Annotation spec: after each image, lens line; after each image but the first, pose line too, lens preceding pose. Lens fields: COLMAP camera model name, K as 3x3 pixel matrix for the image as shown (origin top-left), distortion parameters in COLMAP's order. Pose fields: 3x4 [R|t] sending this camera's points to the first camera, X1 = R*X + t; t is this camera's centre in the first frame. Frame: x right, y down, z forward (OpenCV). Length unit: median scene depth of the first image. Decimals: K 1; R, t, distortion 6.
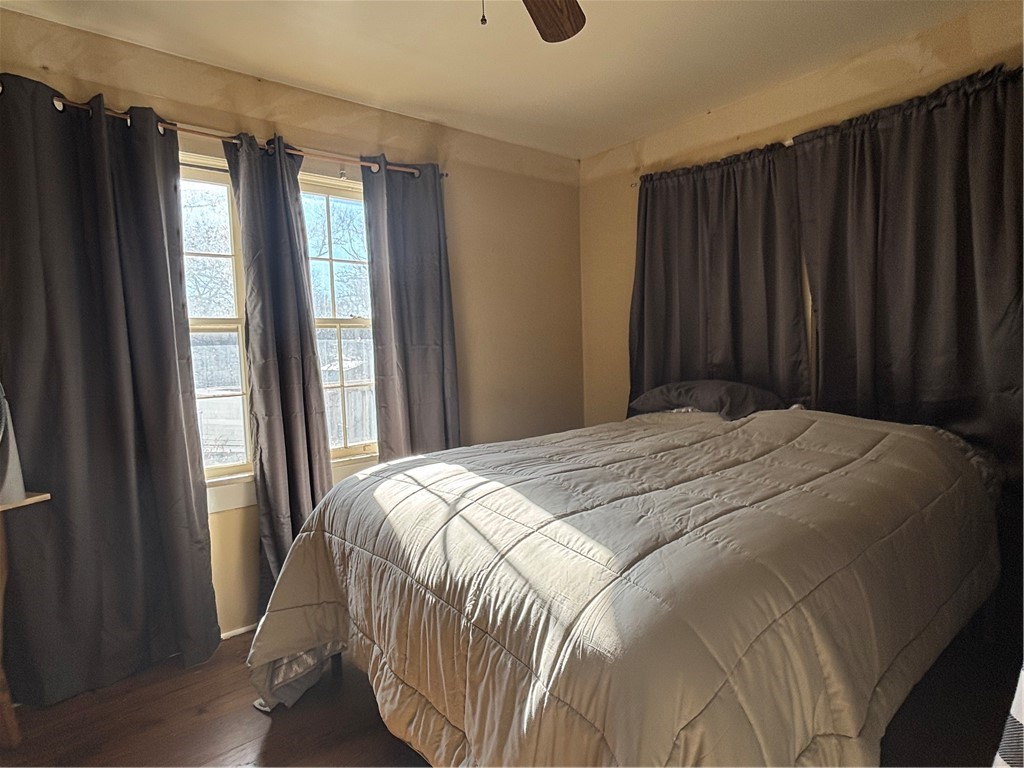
lens RADIAL K [[556.6, 0, 511.5], [0, 556.6, 386.7], [0, 0, 1]] dist [-0.023516, 0.019404]
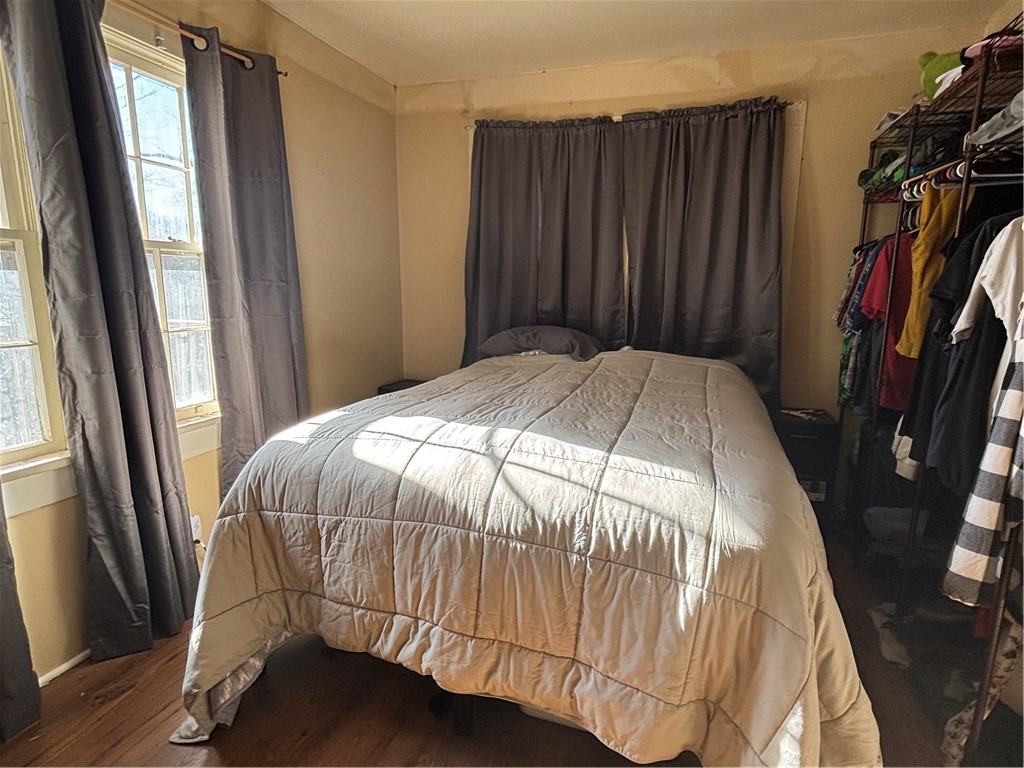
lens RADIAL K [[555.4, 0, 511.2], [0, 555.4, 390.4], [0, 0, 1]] dist [0.003210, -0.009615]
pose [[0.845203, -0.057699, 0.531321, -0.393324], [0.000417, 0.994226, 0.107306, -0.002996], [-0.534445, -0.090474, 0.840347, 0.111512]]
